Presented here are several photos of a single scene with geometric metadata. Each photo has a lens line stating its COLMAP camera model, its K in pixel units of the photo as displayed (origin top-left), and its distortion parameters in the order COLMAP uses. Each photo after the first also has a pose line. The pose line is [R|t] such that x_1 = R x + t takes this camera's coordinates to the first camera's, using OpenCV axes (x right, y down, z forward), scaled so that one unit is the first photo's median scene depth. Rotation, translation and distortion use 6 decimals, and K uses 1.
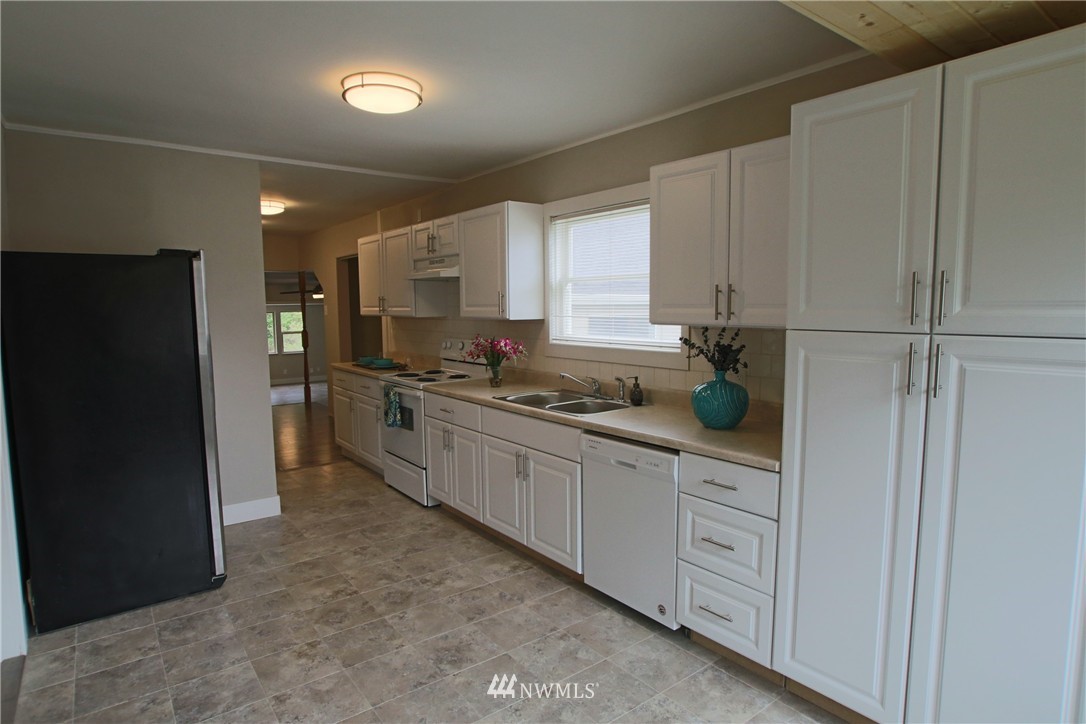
lens RADIAL K [[602.9, 0, 542.4], [0, 602.9, 369.2], [0, 0, 1]] dist [-0.070424, 0.034968]
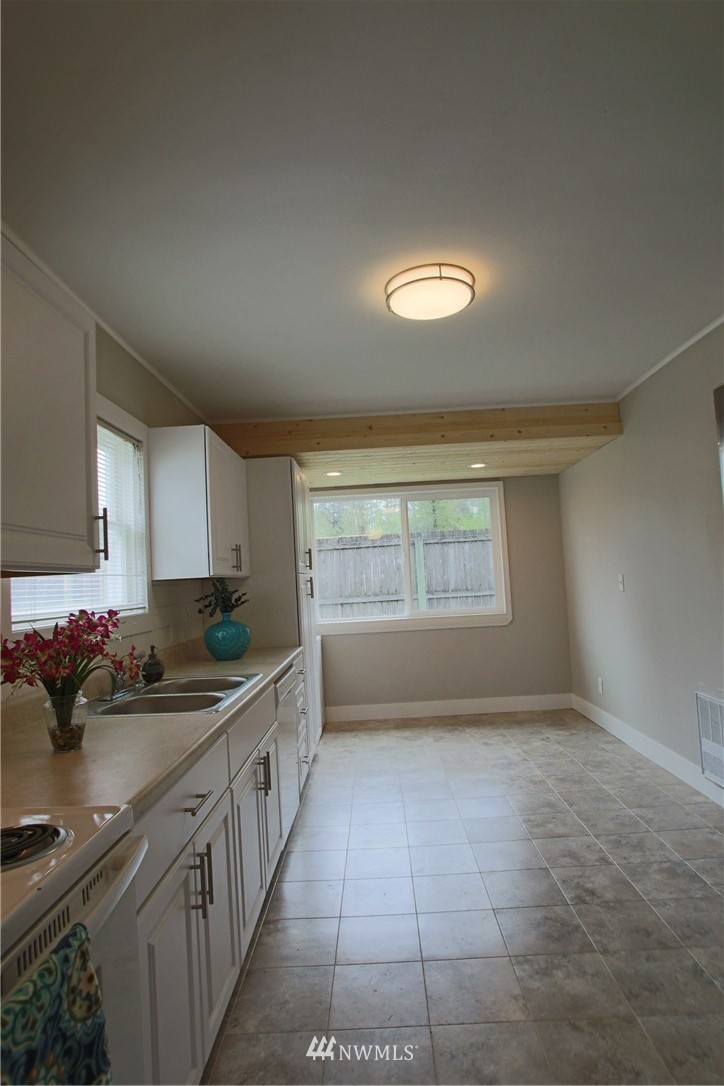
lens RADIAL K [[602.9, 0, 368.0], [0, 602.9, 543.9], [0, 0, 1]] dist [-0.070424, 0.034968]
pose [[-0.781633, 0.092907, 0.616780, -0.714797], [0.129453, 0.991477, 0.014704, -0.121853], [-0.610157, 0.091338, -0.786998, 1.789755]]
